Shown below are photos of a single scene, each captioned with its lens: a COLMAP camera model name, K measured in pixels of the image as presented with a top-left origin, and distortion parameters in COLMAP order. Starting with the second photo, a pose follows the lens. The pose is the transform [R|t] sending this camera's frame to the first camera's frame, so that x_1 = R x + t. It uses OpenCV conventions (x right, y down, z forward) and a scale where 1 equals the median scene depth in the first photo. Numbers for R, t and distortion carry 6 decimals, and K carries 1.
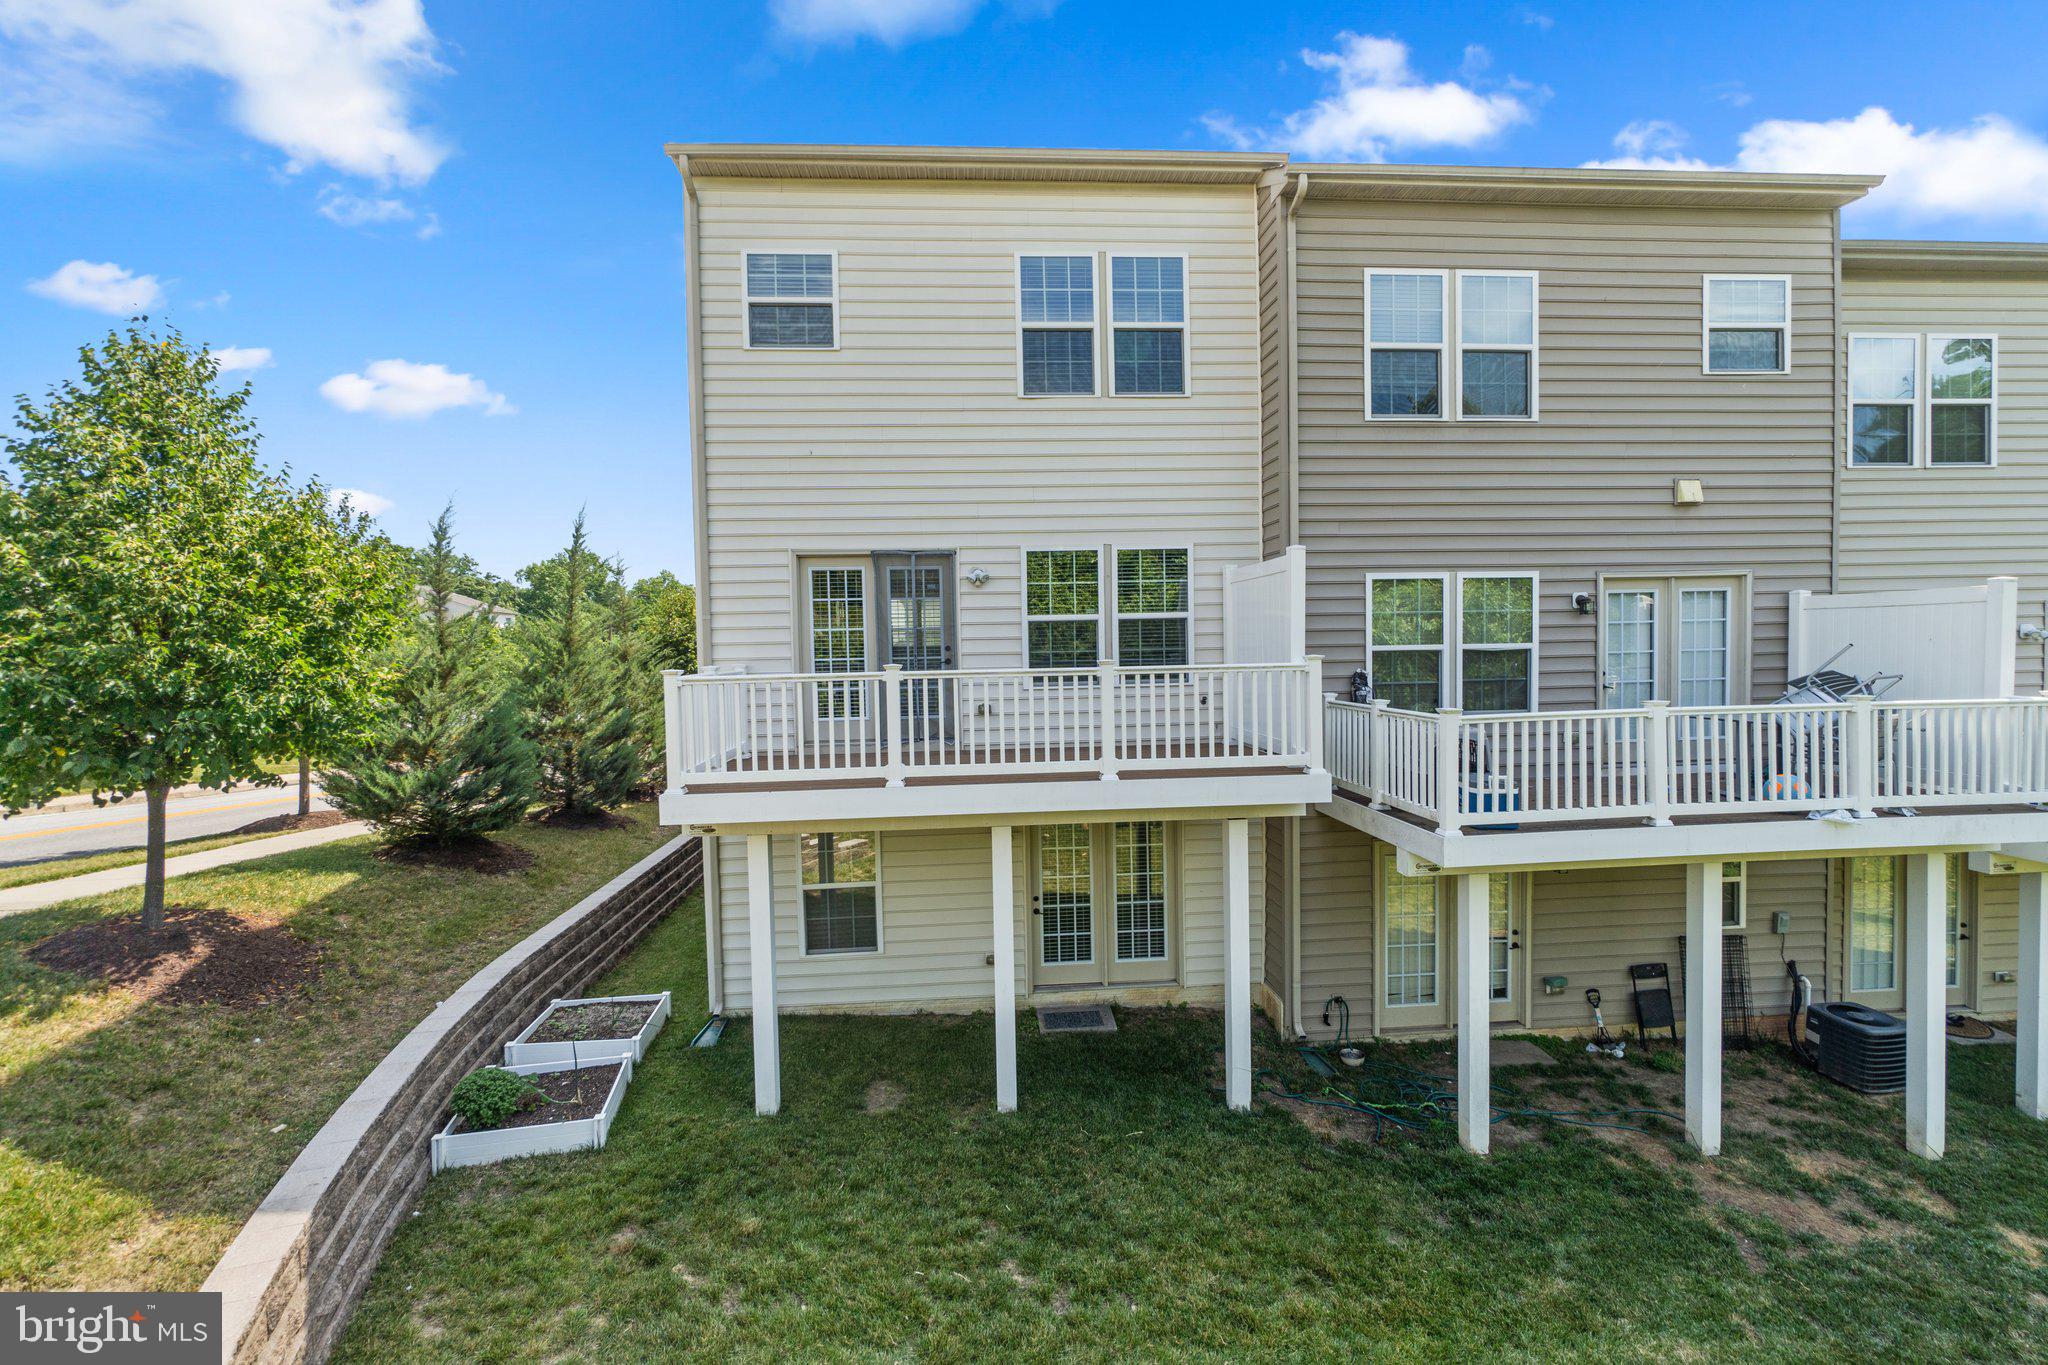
lens RADIAL K [[894.0, 0, 1017.3], [0, 894.0, 675.7], [0, 0, 1]] dist [-0.009257, 0.002749]
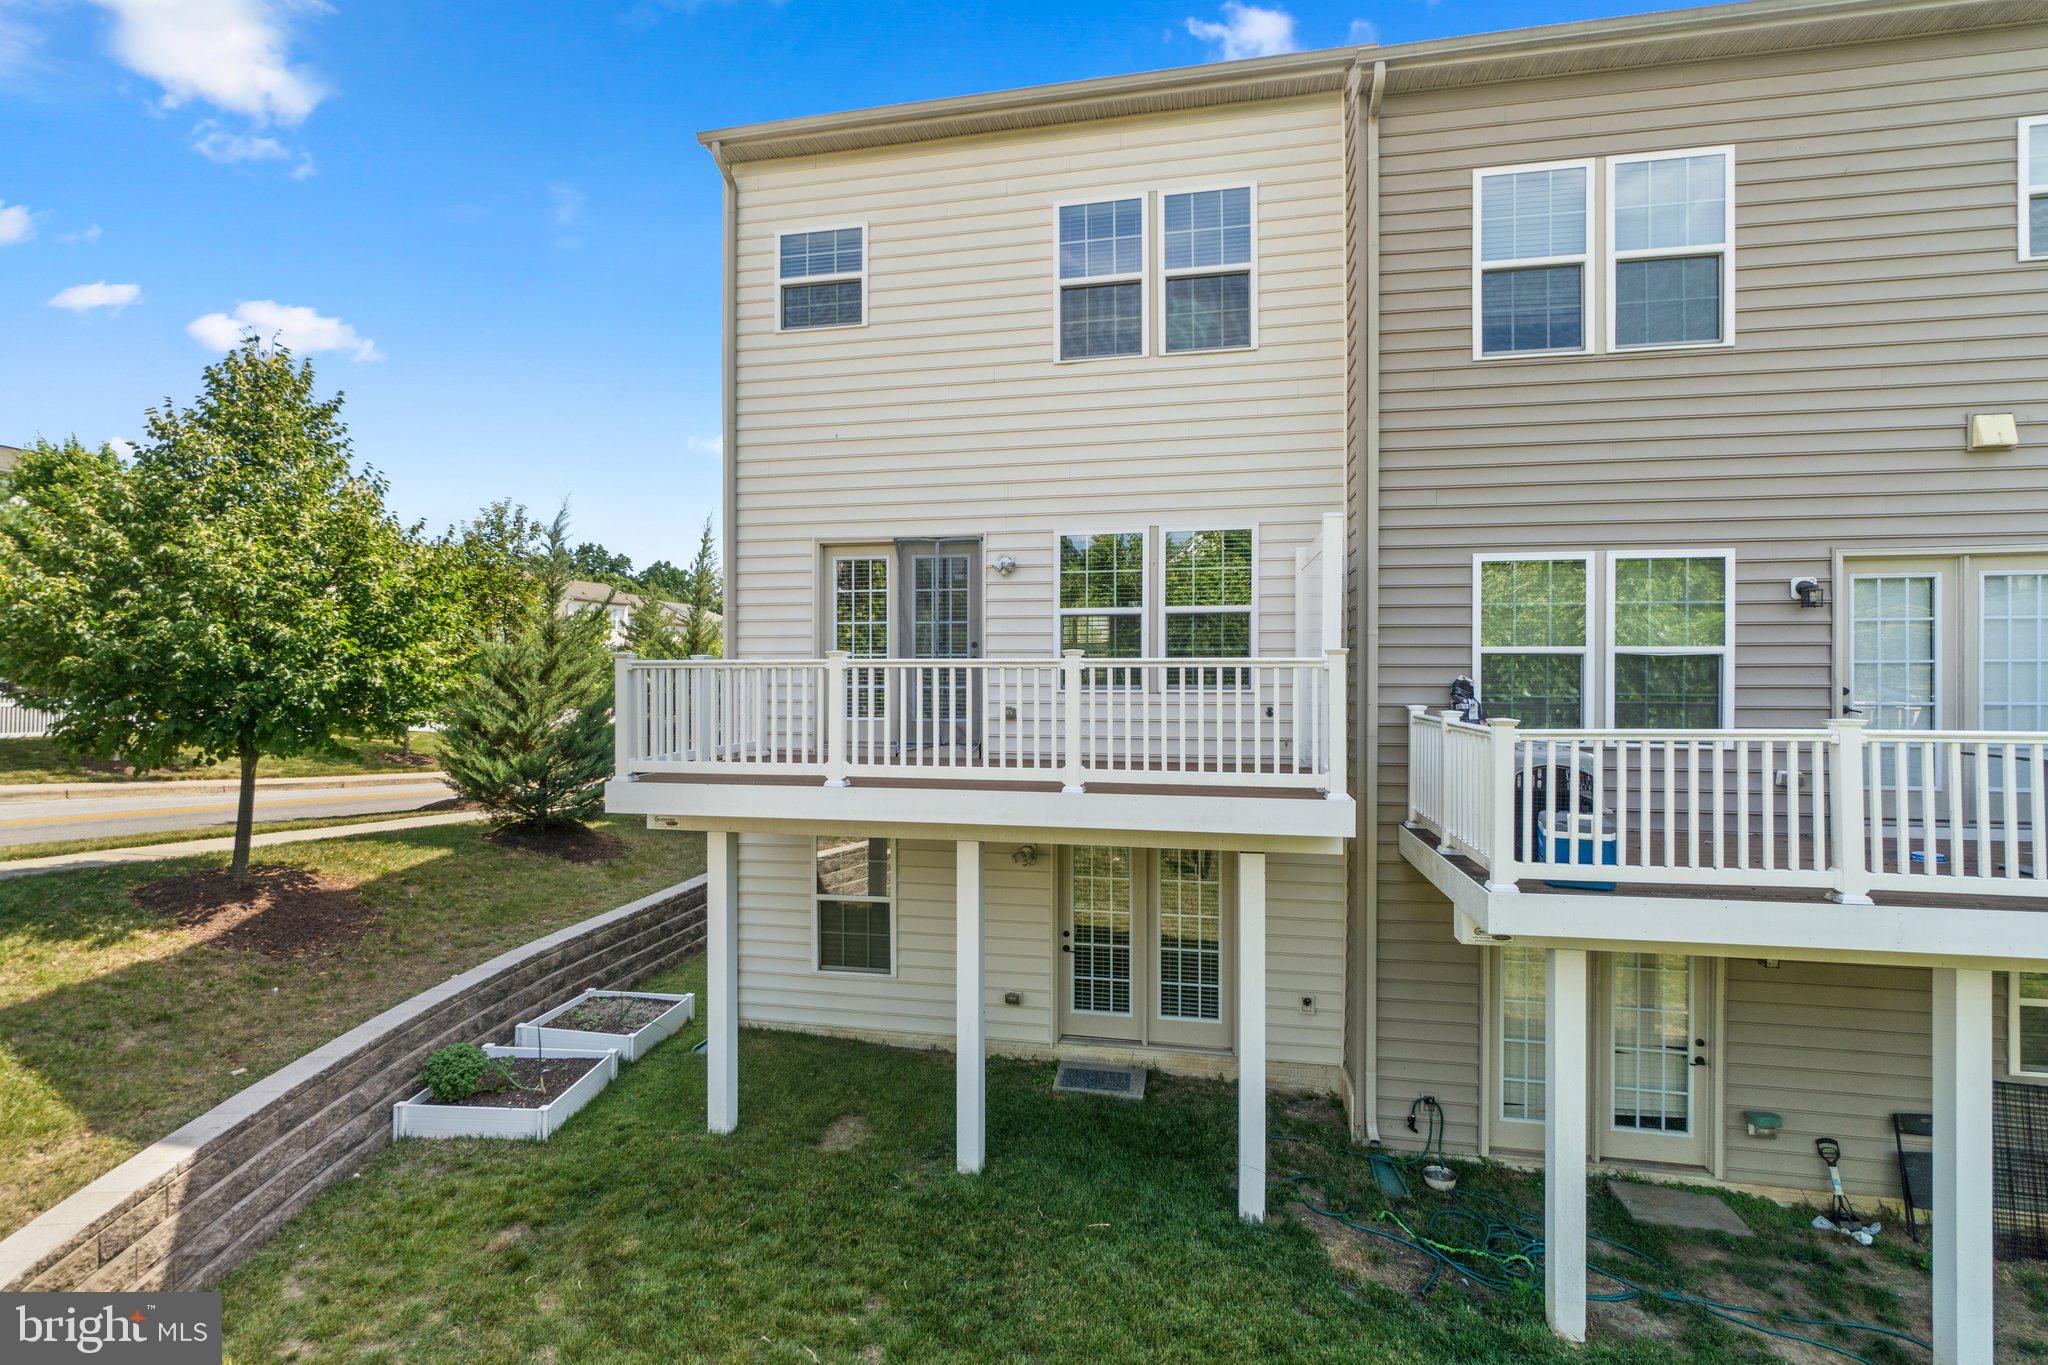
lens RADIAL K [[940.6, 0, 1009.7], [0, 940.6, 672.0], [0, 0, 1]] dist [-0.004939, 0.001205]
pose [[0.961725, 0.020212, -0.273270, 0.233862], [-0.029039, 0.999178, -0.028297, 0.024418], [0.272473, 0.035149, 0.961521, 0.103730]]
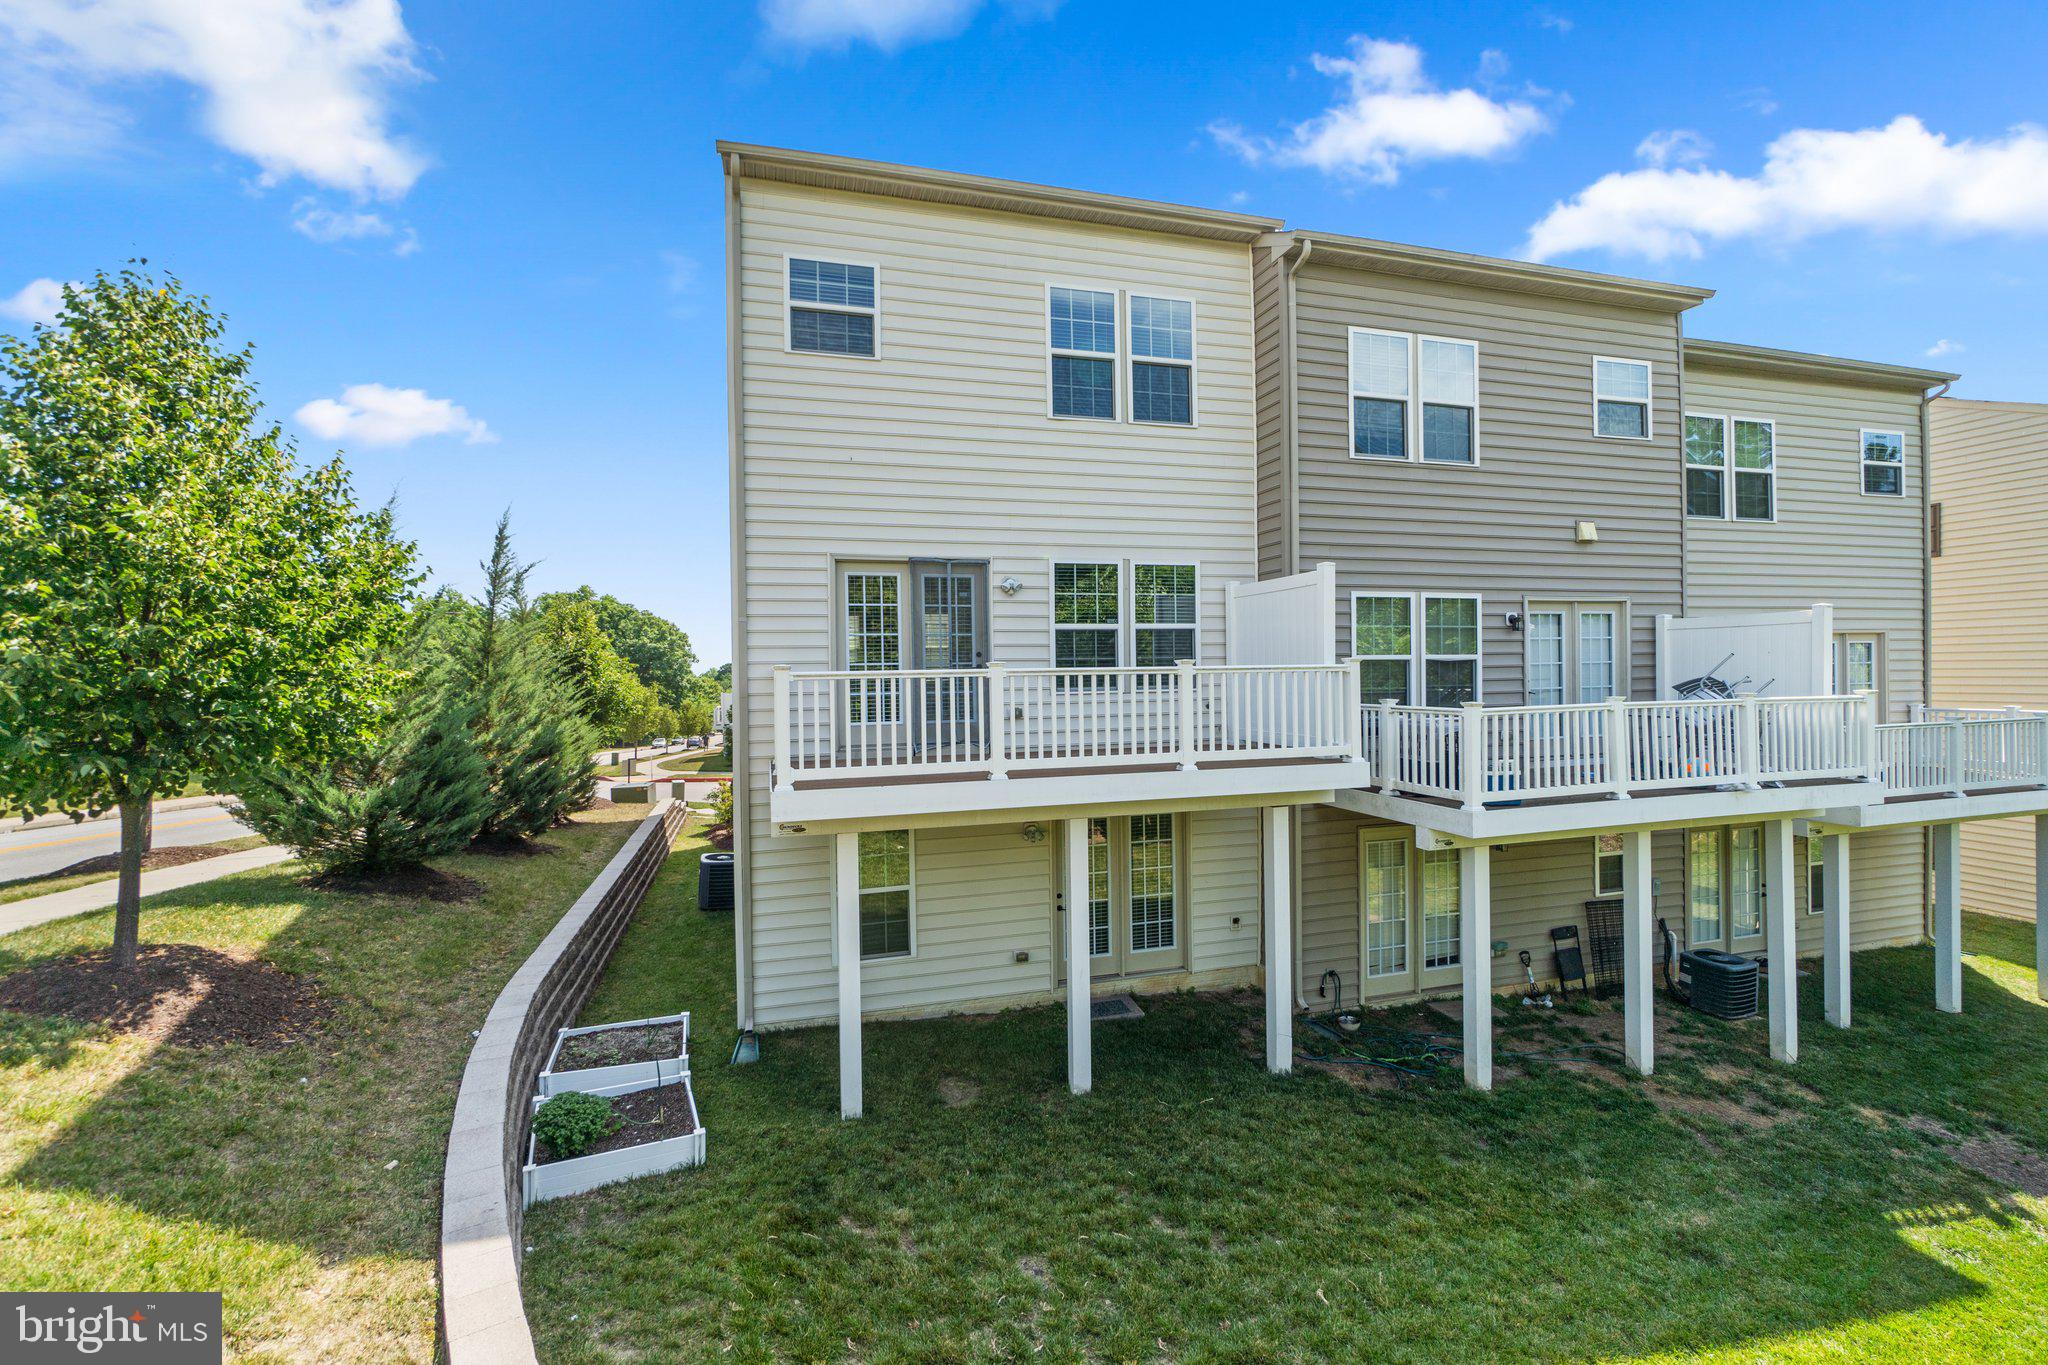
lens RADIAL K [[894.0, 0, 1020.6], [0, 894.0, 676.4], [0, 0, 1]] dist [-0.009257, 0.002749]
pose [[0.977590, 0.005366, 0.210451, -0.266842], [0.001756, 0.999433, -0.033638, 0.031610], [-0.210512, 0.033254, 0.977025, -0.018237]]
